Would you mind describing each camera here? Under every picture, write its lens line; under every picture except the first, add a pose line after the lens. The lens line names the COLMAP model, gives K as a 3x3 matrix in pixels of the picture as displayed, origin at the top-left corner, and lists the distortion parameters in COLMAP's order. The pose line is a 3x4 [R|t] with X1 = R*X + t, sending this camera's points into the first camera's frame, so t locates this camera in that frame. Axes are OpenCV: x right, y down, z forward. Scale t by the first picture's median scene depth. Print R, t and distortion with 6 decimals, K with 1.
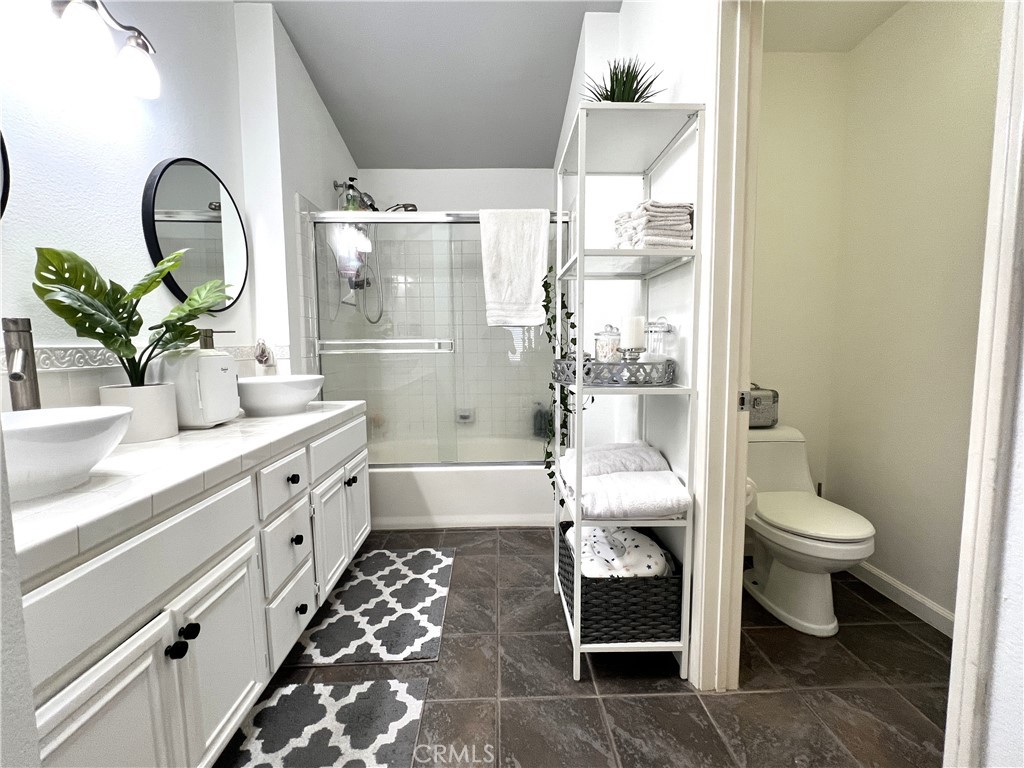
lens RADIAL K [[445.5, 0, 515.3], [0, 445.5, 386.1], [0, 0, 1]] dist [-0.002501, -0.000130]
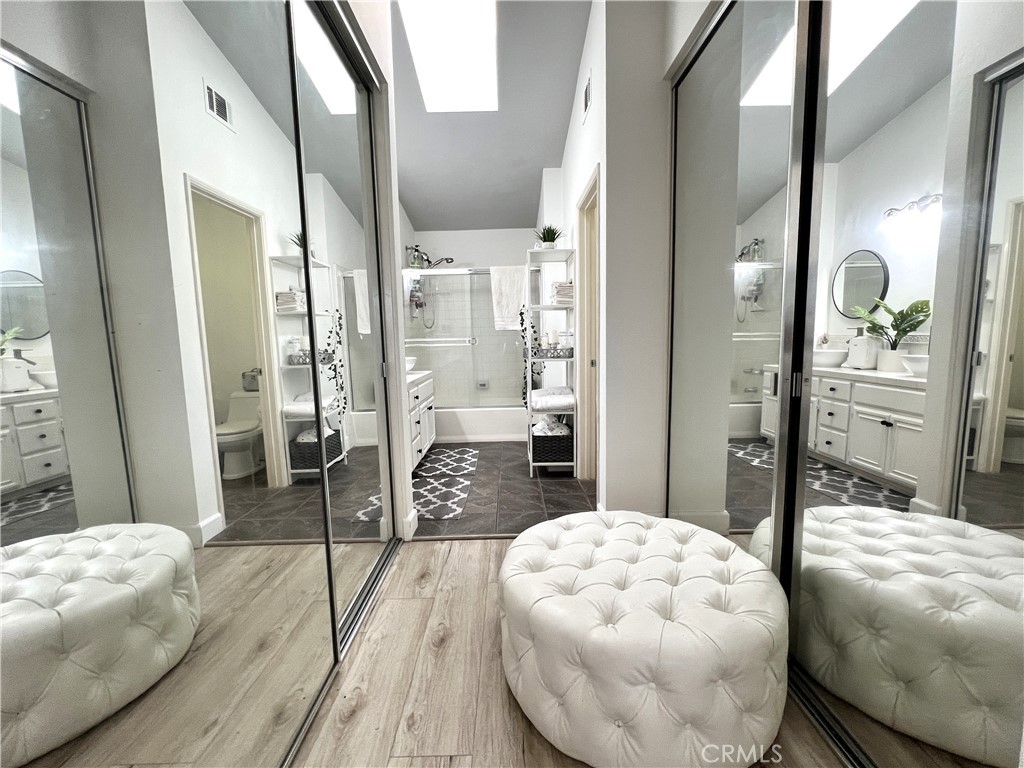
lens RADIAL K [[445.5, 0, 509.2], [0, 445.5, 389.1], [0, 0, 1]] dist [-0.002501, -0.000130]
pose [[0.999083, -0.008727, -0.041910, 0.104994], [0.009835, 0.999606, 0.026287, 0.088006], [0.041665, -0.026675, 0.998776, -1.252440]]
